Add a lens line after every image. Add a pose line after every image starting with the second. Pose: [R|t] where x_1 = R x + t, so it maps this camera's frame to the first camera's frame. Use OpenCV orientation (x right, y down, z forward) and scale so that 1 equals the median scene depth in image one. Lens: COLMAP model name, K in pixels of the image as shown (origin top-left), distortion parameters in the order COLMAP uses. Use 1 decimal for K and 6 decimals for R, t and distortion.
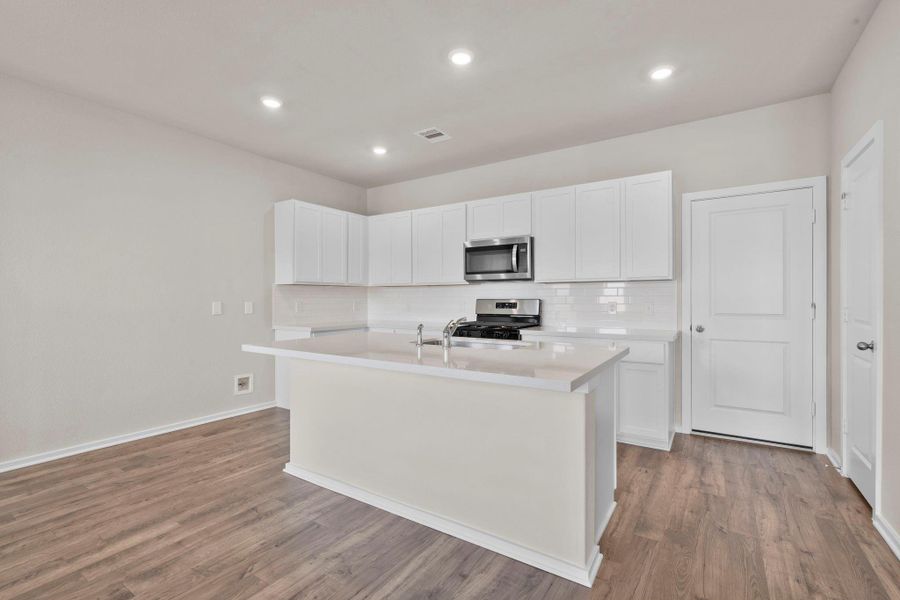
lens RADIAL K [[404.8, 0, 452.4], [0, 404.8, 298.9], [0, 0, 1]] dist [-0.002828, 0.000380]
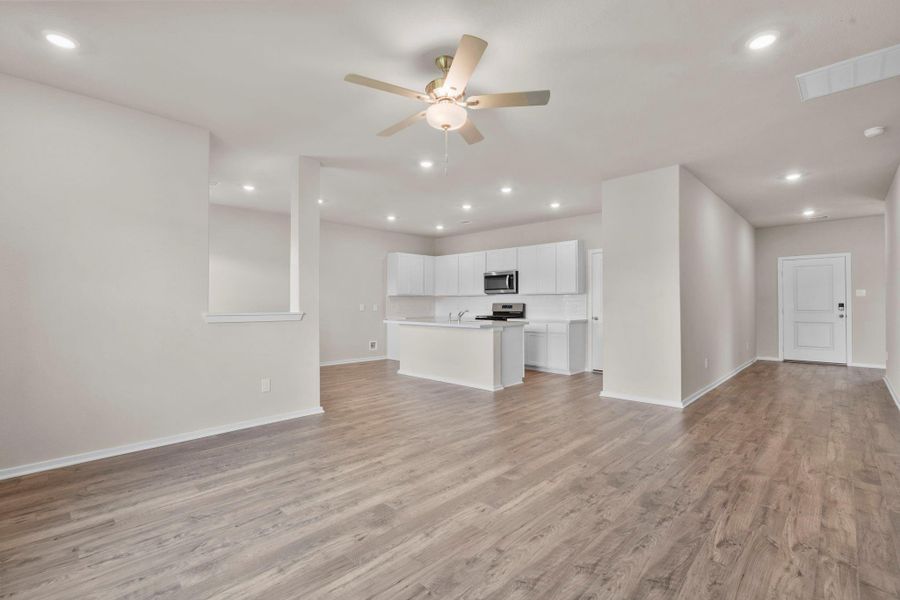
lens RADIAL K [[404.8, 0, 447.9], [0, 404.8, 313.2], [0, 0, 1]] dist [-0.002828, 0.000380]
pose [[0.980266, 0.008986, -0.197481, 0.251644], [-0.006273, 0.999877, 0.014359, 0.021951], [0.197585, -0.012837, 0.980202, -0.934812]]
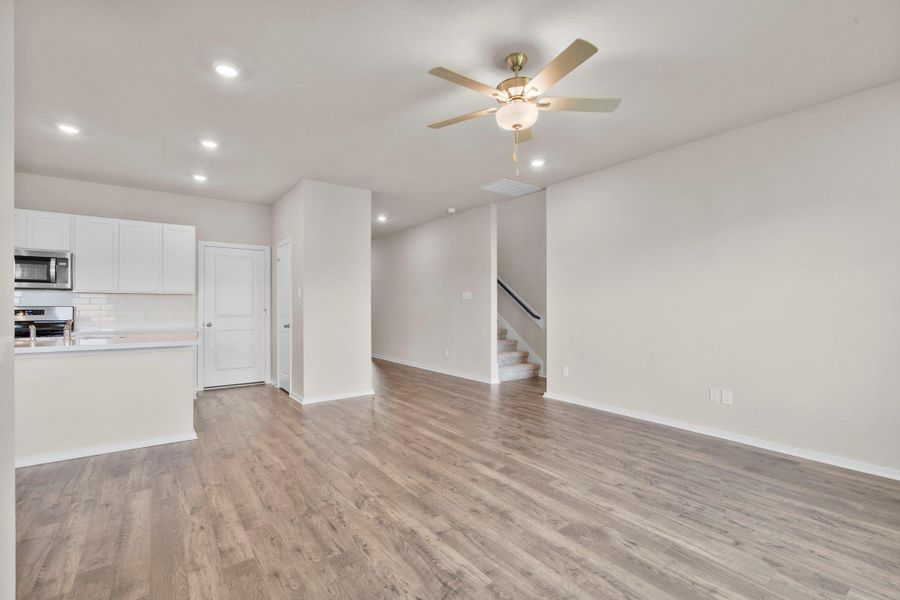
lens RADIAL K [[404.8, 0, 452.3], [0, 404.8, 306.3], [0, 0, 1]] dist [-0.002828, 0.000380]
pose [[0.349374, 0.009257, 0.936938, -0.503373], [0.007300, 0.999894, -0.012601, 0.022917], [-0.936955, 0.011242, 0.349269, -0.432792]]
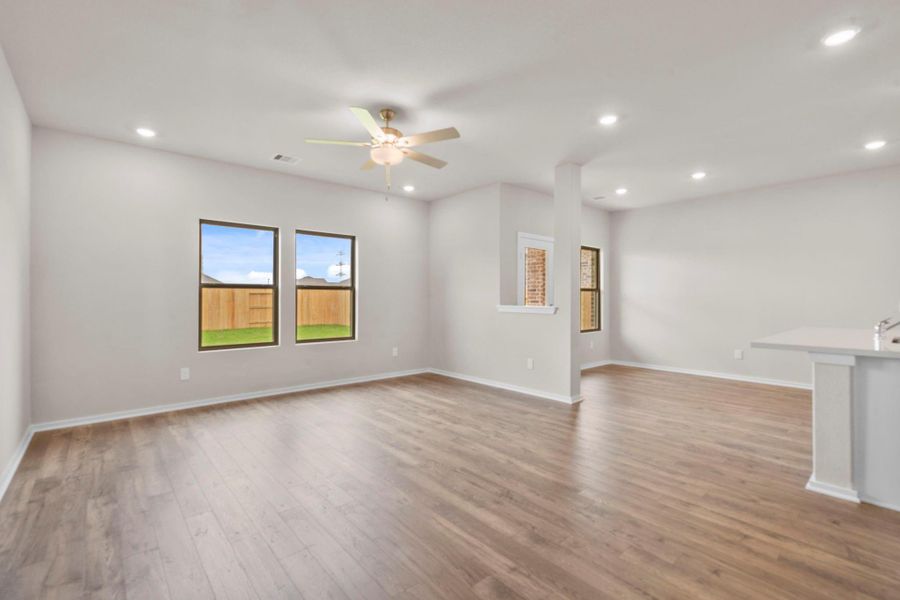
lens RADIAL K [[404.8, 0, 445.4], [0, 404.8, 302.3], [0, 0, 1]] dist [-0.002828, 0.000380]
pose [[-0.284195, 0.016515, -0.958624, 0.888151], [-0.009862, 0.999748, 0.020147, 0.004208], [0.958716, 0.015180, -0.283961, 0.045304]]
